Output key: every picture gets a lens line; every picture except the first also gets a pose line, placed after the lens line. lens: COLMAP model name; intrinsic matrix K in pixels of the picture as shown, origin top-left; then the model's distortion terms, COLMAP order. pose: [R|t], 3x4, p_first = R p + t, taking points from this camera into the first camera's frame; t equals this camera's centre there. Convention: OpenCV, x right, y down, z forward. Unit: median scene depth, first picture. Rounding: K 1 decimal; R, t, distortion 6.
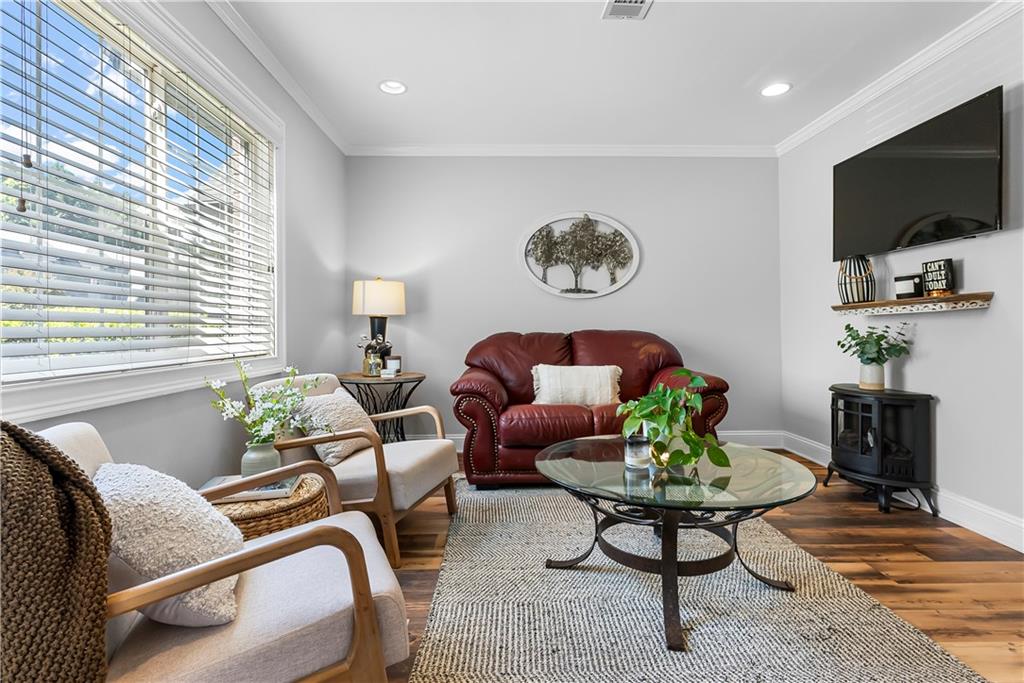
lens RADIAL K [[496.5, 0, 513.5], [0, 496.5, 337.5], [0, 0, 1]] dist [0.005762, -0.000546]
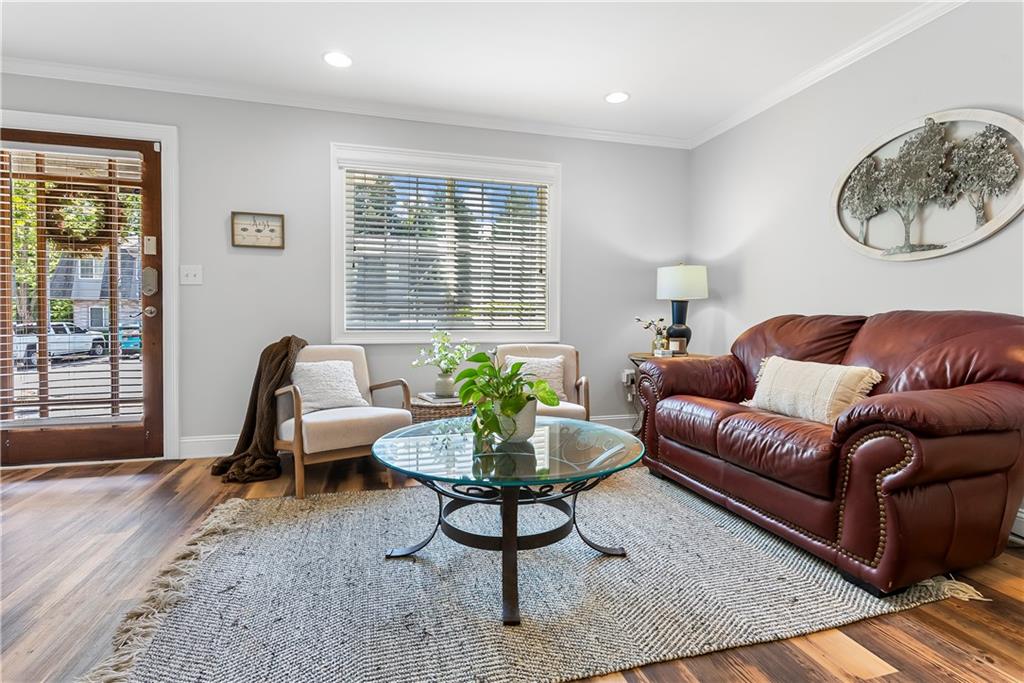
lens RADIAL K [[496.5, 0, 518.8], [0, 496.5, 335.3], [0, 0, 1]] dist [0.005762, -0.000546]
pose [[0.270225, 0.037388, -0.962071, 0.800192], [-0.007633, 0.999298, 0.036690, -0.005232], [0.962767, -0.002571, 0.270321, 0.474341]]
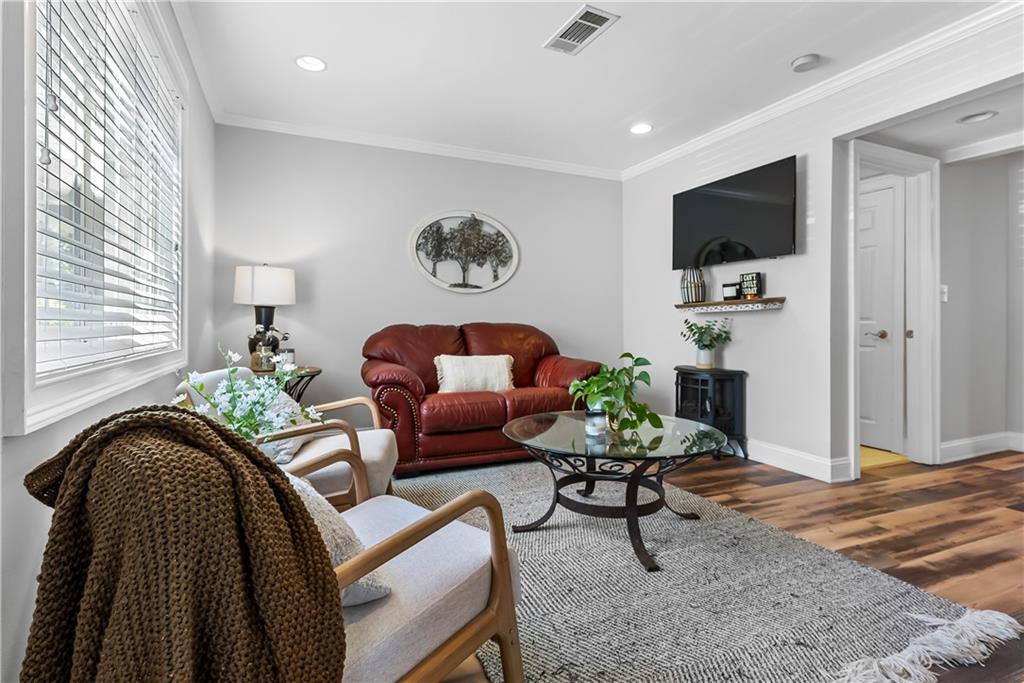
lens RADIAL K [[496.5, 0, 505.0], [0, 496.5, 334.9], [0, 0, 1]] dist [0.005762, -0.000546]
pose [[0.925906, -0.001770, 0.377749, -0.255482], [0.000552, 0.999994, 0.003331, 0.009855], [-0.377753, -0.002875, 0.925902, -0.016848]]
